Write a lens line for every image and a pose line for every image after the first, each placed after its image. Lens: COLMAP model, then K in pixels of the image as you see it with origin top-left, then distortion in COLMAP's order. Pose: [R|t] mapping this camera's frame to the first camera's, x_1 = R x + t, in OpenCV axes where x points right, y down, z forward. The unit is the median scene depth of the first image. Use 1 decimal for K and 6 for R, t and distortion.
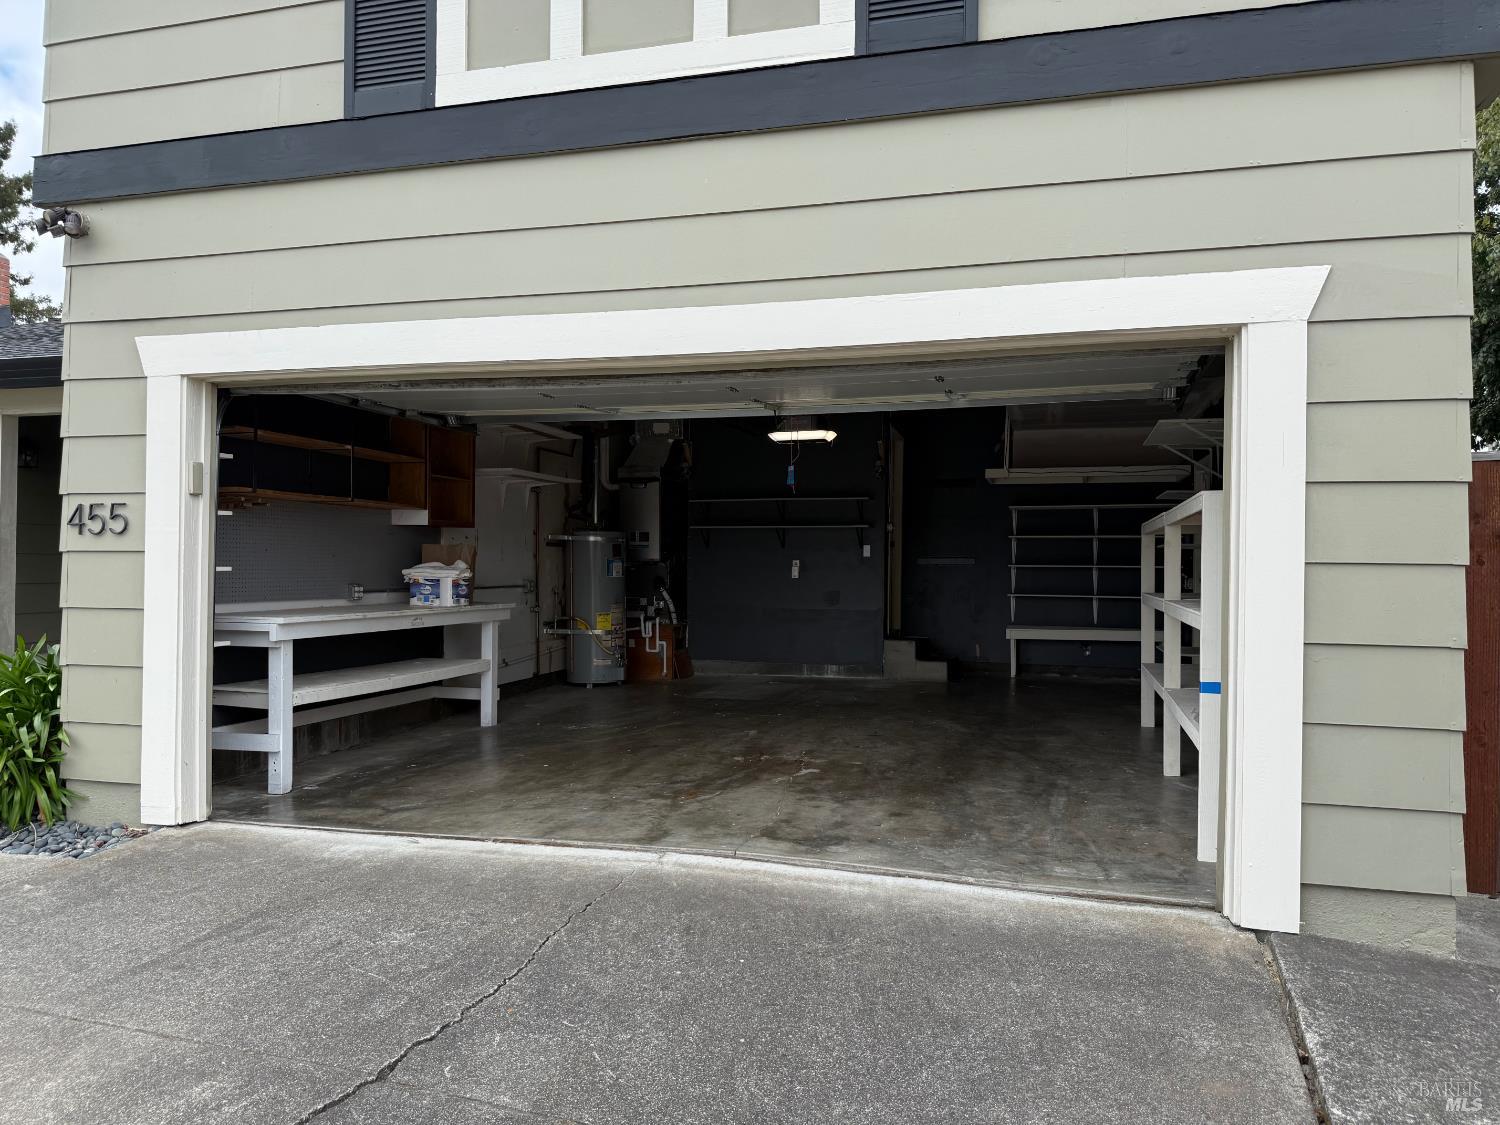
lens RADIAL K [[1069.0, 0, 750.0], [0, 1069.0, 562.5], [0, 0, 1]] dist [0.125482, 0.001436]
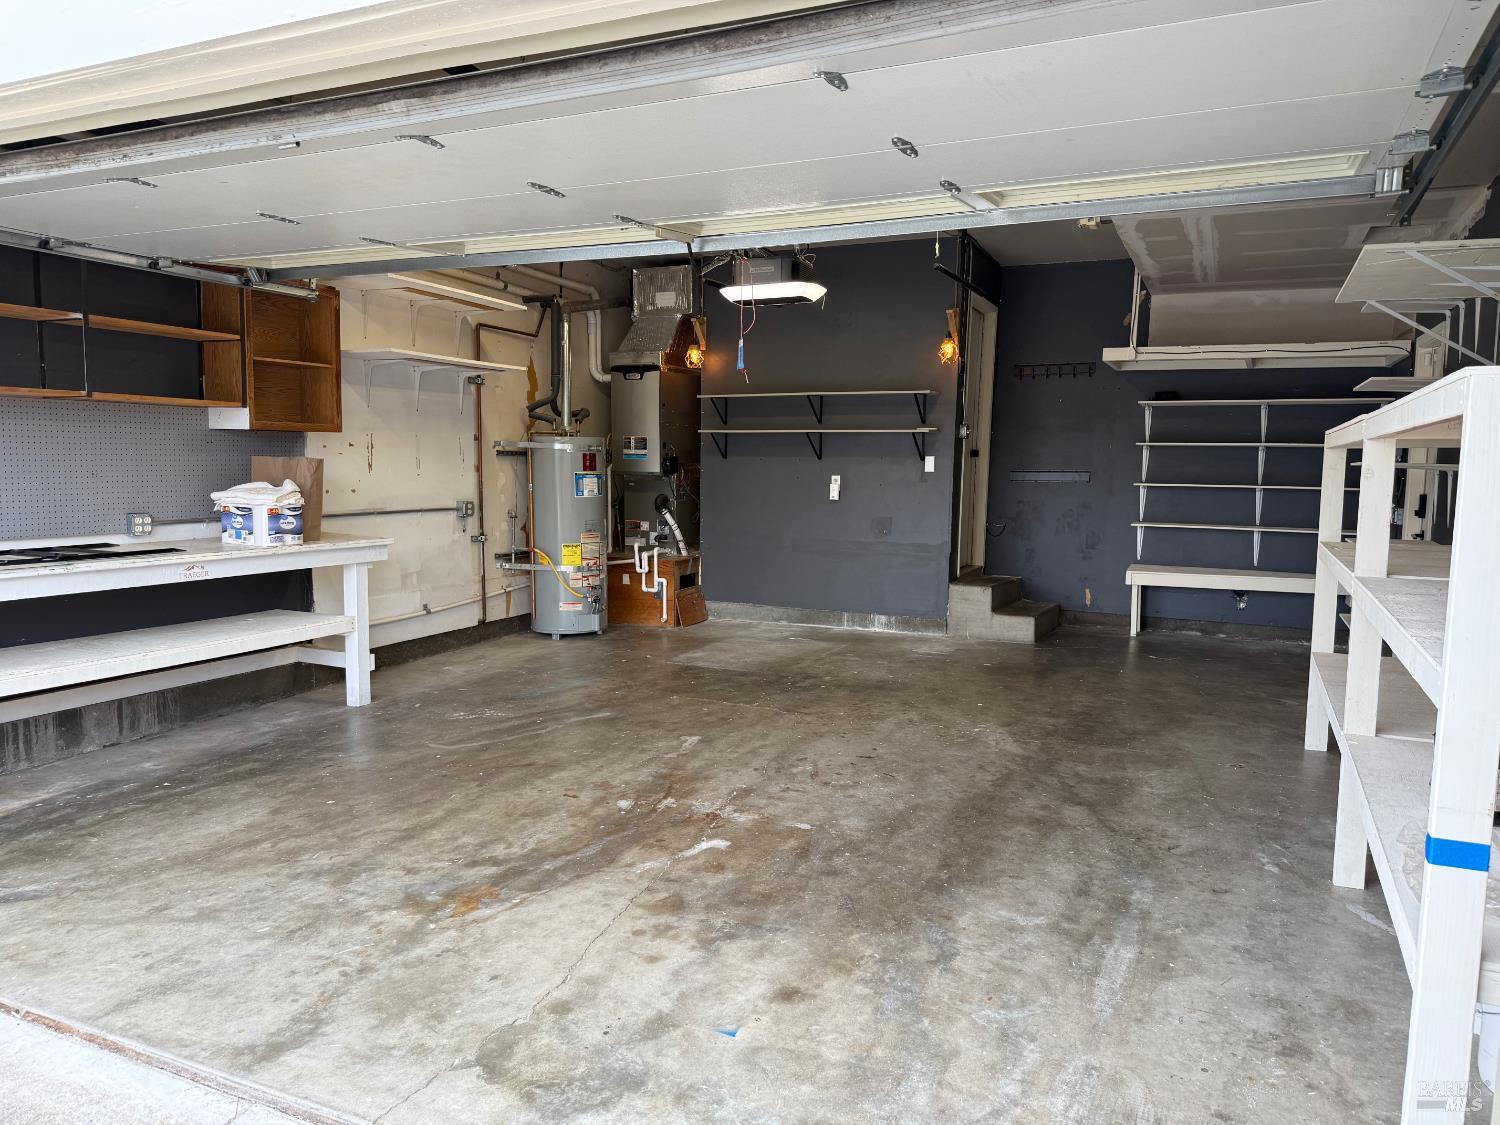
lens RADIAL K [[1049.0, 0, 750.0], [0, 1049.0, 562.5], [0, 0, 1]] dist [0.073095, -0.093009]
pose [[0.987686, 0.022600, -0.154809, 0.106255], [-0.007183, 0.995018, 0.099436, -0.015235], [0.156285, -0.097100, 0.982928, 0.279386]]
